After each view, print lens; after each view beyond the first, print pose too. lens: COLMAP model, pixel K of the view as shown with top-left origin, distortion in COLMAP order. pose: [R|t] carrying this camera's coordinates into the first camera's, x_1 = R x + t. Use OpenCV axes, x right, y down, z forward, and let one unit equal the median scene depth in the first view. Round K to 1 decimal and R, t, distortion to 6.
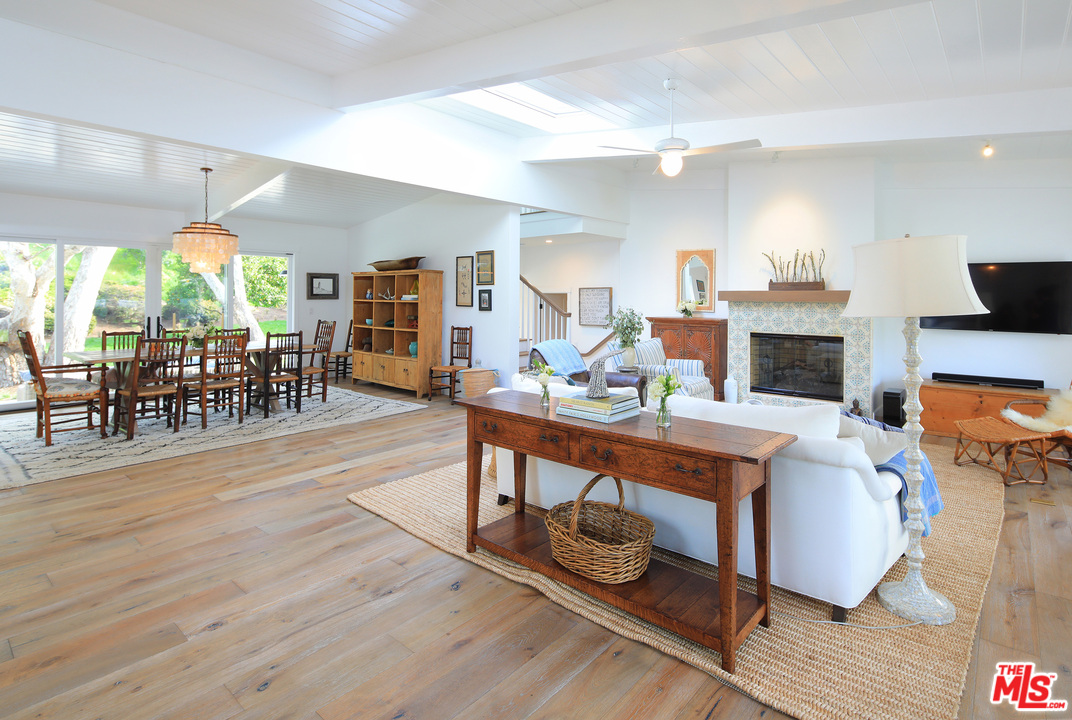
lens RADIAL K [[544.6, 0, 550.8], [0, 544.6, 281.8], [0, 0, 1]] dist [0.001114, 0.000089]
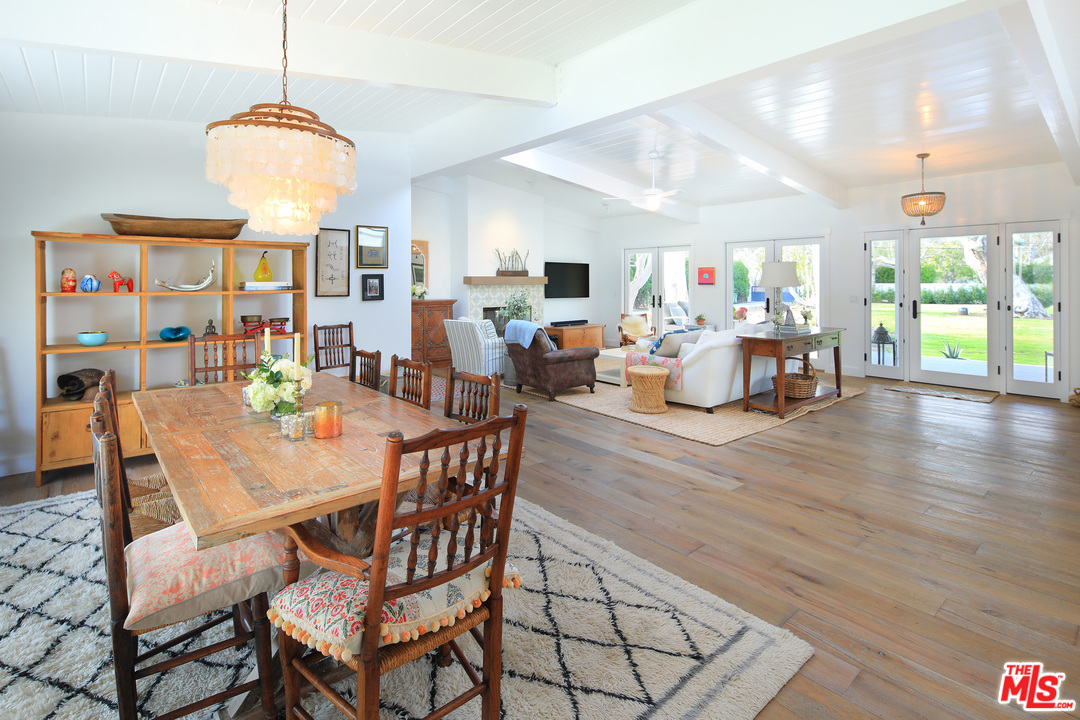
lens RADIAL K [[526.2, 0, 541.6], [0, 526.2, 279.2], [0, 0, 1]] dist [-0.000378, 0.000058]
pose [[0.160382, -0.003270, 0.987050, -0.819942], [-0.023323, 0.999703, 0.007102, 0.009968], [-0.986779, -0.024160, 0.160258, 0.612239]]
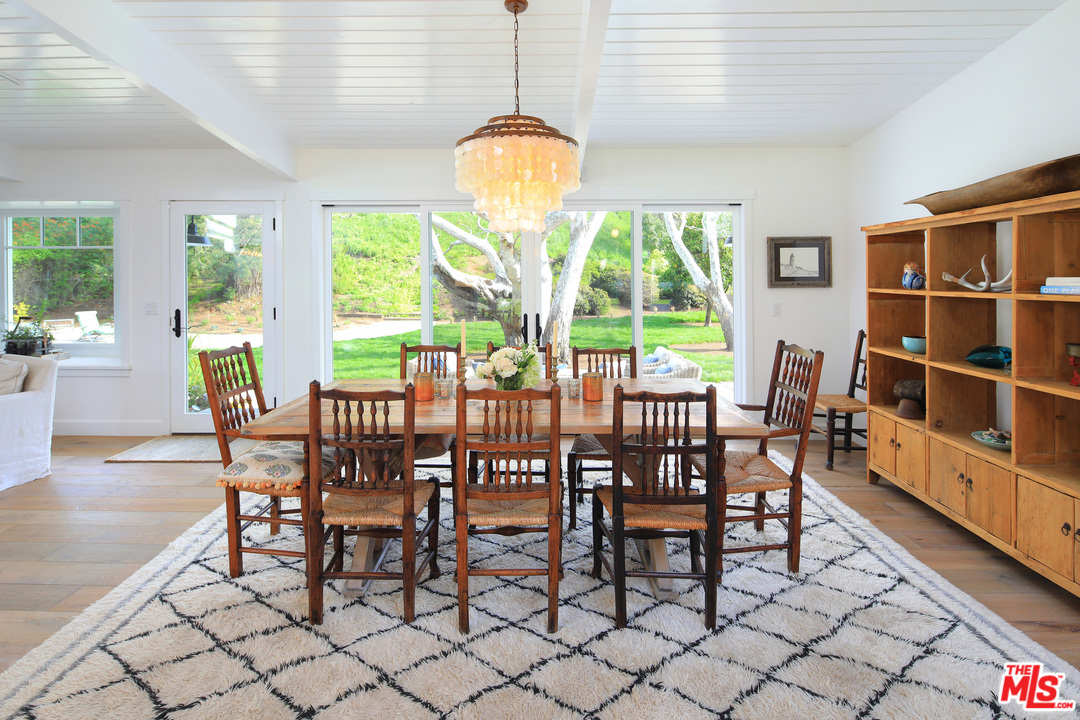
lens RADIAL K [[526.2, 0, 541.6], [0, 526.2, 279.2], [0, 0, 1]] dist [-0.000378, 0.000058]
pose [[0.638278, -0.006379, -0.769780, -0.233542], [0.025081, 0.999607, 0.012514, 0.014680], [0.769397, -0.027294, 0.638187, 0.605614]]
